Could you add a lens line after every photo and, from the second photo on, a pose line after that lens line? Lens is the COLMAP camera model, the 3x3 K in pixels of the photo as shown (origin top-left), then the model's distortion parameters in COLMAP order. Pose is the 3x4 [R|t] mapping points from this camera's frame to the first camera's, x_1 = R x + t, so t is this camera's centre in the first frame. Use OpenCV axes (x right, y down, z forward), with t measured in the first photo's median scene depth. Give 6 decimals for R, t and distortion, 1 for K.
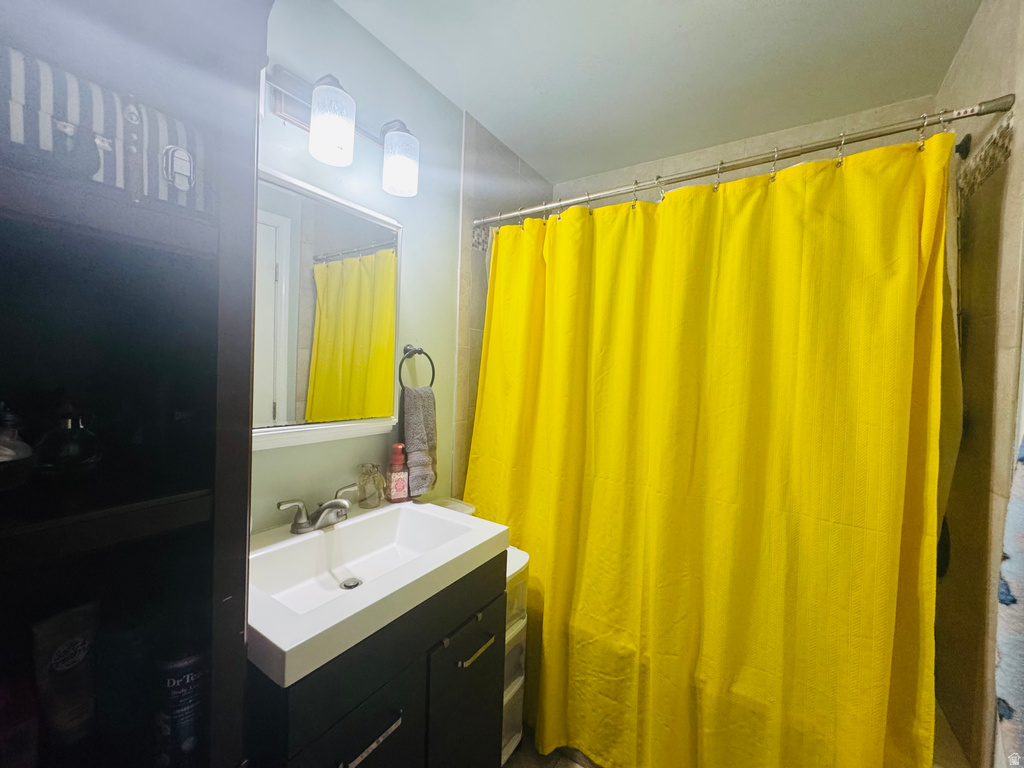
lens RADIAL K [[407.9, 0, 511.4], [0, 407.9, 383.9], [0, 0, 1]] dist [-0.003166, 0.000360]
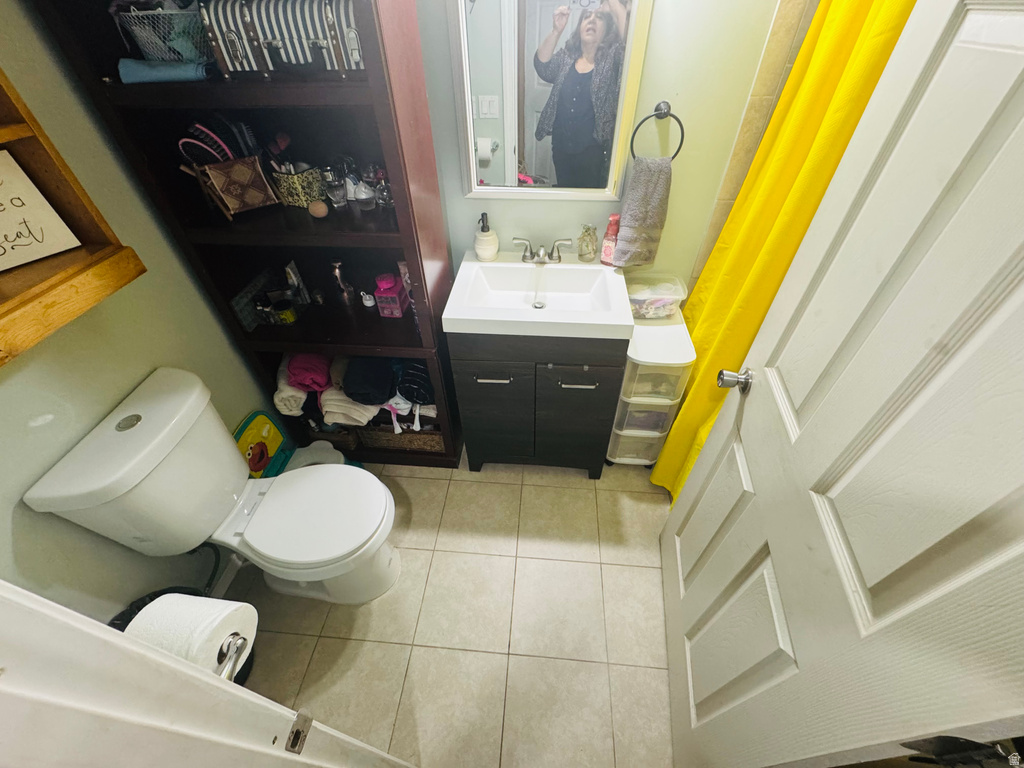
lens RADIAL K [[407.9, 0, 514.4], [0, 407.9, 382.4], [0, 0, 1]] dist [-0.003166, 0.000360]
pose [[0.479155, 0.572230, -0.665555, 0.723370], [-0.004415, 0.759830, 0.650107, -0.276765], [0.877719, -0.308563, 0.366603, 0.255637]]
